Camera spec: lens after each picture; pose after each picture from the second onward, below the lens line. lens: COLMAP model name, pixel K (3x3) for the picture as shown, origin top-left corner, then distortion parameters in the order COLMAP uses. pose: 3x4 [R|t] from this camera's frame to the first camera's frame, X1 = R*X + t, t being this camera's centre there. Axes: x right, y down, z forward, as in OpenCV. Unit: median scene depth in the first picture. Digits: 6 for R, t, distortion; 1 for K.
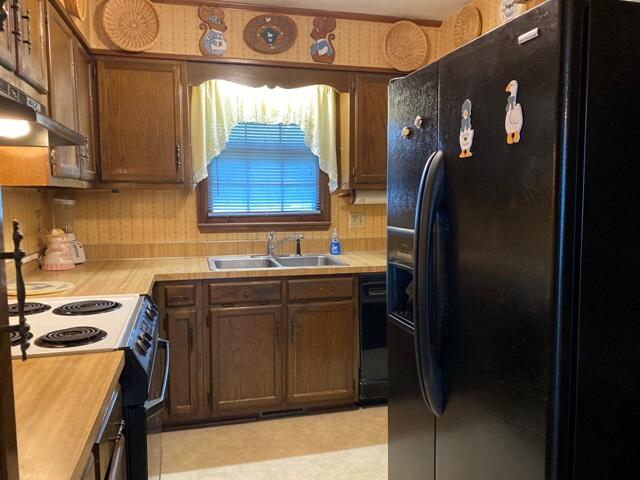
lens RADIAL K [[492.1, 0, 320.0], [0, 492.1, 240.0], [0, 0, 1]] dist [0.011766, -0.002756]
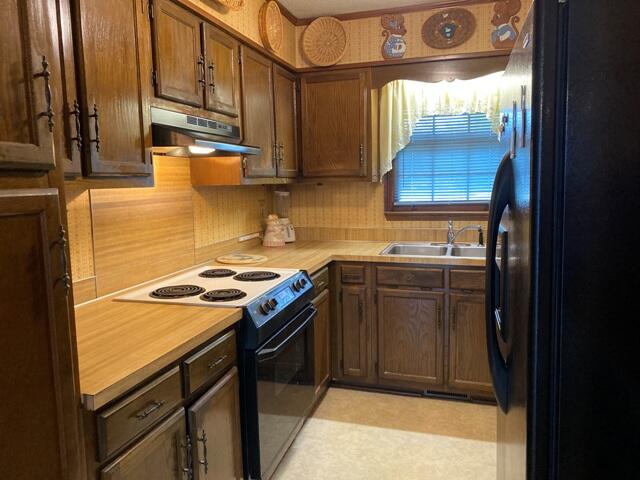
lens RADIAL K [[491.1, 0, 317.2], [0, 491.1, 237.4], [0, 0, 1]] dist [0.074979, -0.179055]
pose [[0.850688, 0.045268, -0.523718, 0.232408], [-0.029657, 0.998831, 0.038162, -0.015041], [0.524833, -0.016932, 0.851036, -0.029018]]
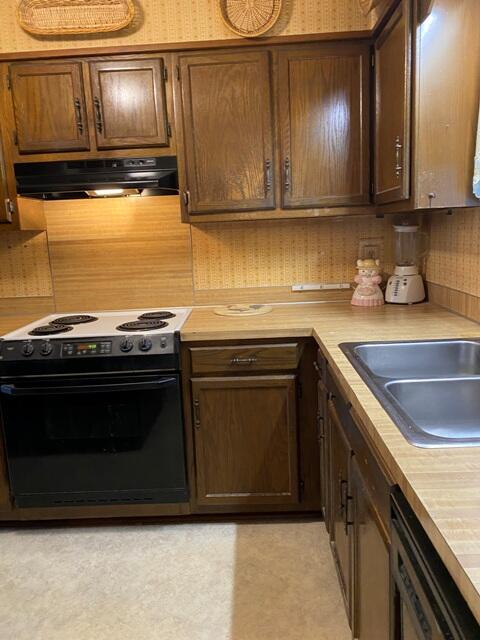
lens RADIAL K [[483.7, 0, 237.7], [0, 483.7, 312.0], [0, 0, 1]] dist [0.086450, -0.141339]
pose [[-0.279780, 0.183668, -0.942332, 0.383789], [-0.042832, 0.978165, 0.203368, -0.098553], [0.959108, 0.097260, -0.265804, 0.993088]]
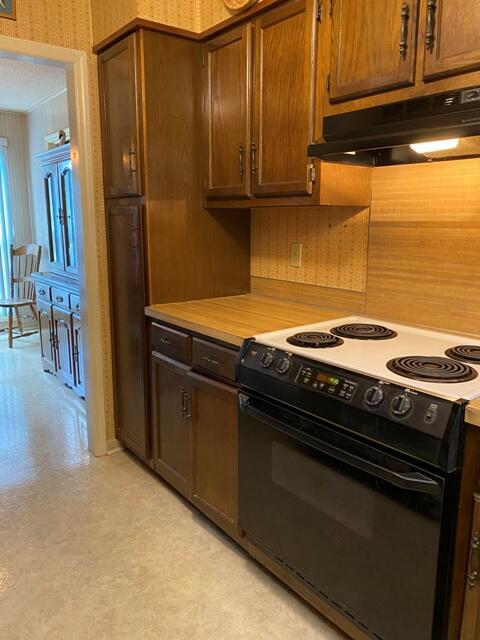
lens RADIAL K [[492.1, 0, 240.3], [0, 492.1, 310.8], [0, 0, 1]] dist [0.011766, -0.002756]
pose [[-0.915092, 0.082423, -0.394731, 0.054457], [-0.032364, 0.960718, 0.275633, -0.091490], [0.401943, 0.265005, -0.876478, 0.972913]]
